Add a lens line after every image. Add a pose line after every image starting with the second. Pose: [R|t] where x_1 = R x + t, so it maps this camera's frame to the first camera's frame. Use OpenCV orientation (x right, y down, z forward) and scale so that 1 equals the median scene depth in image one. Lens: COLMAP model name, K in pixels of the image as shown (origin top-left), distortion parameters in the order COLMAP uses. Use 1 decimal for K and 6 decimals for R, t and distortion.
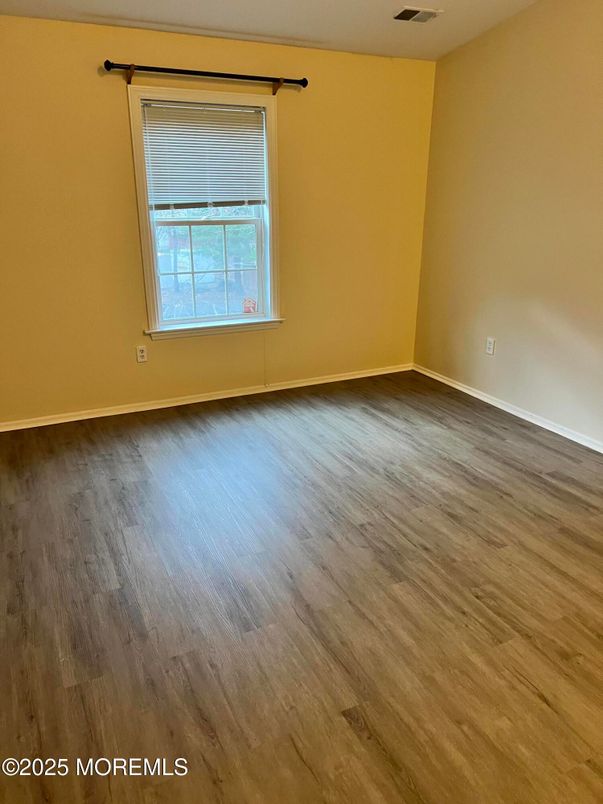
lens RADIAL K [[599.8, 0, 300.8], [0, 599.8, 399.2], [0, 0, 1]] dist [0.055341, -0.070987]
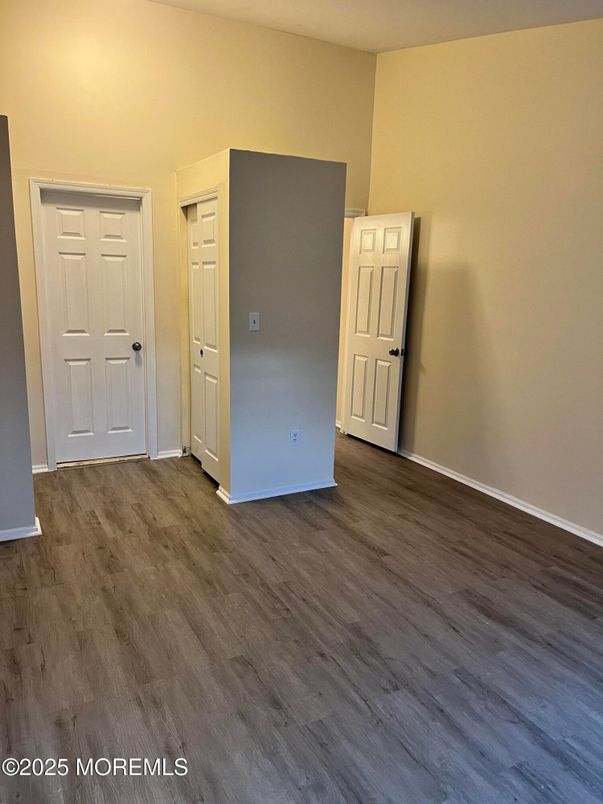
lens RADIAL K [[599.8, 0, 301.3], [0, 599.8, 409.7], [0, 0, 1]] dist [0.055341, -0.070987]
pose [[-0.998982, -0.024606, -0.037816, 0.287842], [-0.041116, 0.841584, 0.538559, -0.565537], [0.018574, 0.539566, -0.841738, 1.597115]]
